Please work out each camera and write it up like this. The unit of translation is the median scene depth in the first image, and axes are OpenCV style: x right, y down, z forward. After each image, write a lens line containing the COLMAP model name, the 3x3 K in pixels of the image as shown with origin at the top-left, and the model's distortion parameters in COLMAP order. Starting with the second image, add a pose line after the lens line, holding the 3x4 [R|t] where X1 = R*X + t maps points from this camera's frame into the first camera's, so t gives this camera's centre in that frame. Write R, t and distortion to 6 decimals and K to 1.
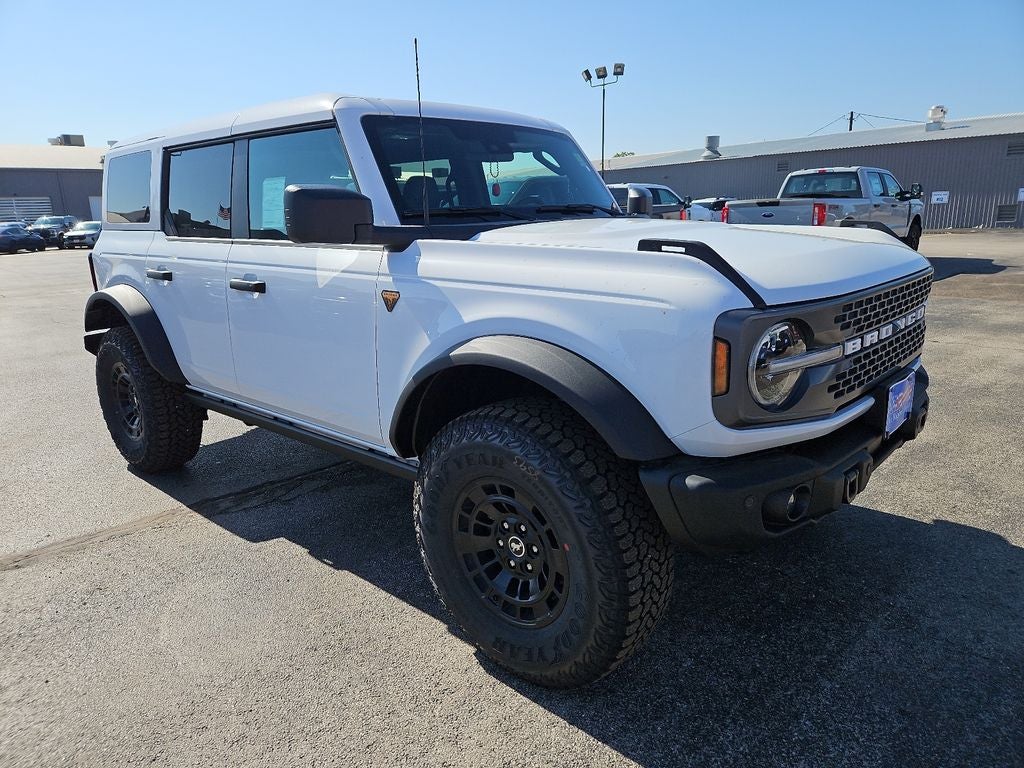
lens RADIAL K [[697.3, 0, 496.1], [0, 697.3, 380.9], [0, 0, 1]] dist [0.063120, -0.049388]
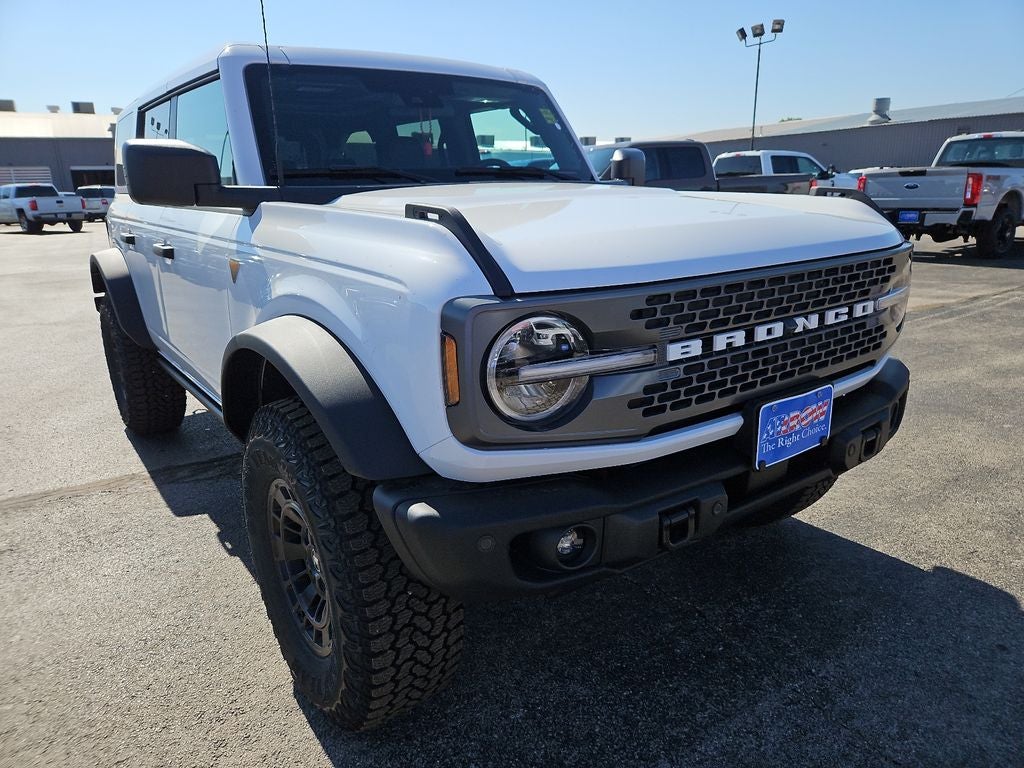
lens RADIAL K [[697.3, 0, 509.8], [0, 697.3, 383.6], [0, 0, 1]] dist [0.063120, -0.049388]
pose [[0.981939, 0.058187, -0.180027, 0.335198], [-0.050660, 0.997650, 0.046134, -0.027956], [0.182288, -0.036181, 0.982579, 0.158964]]
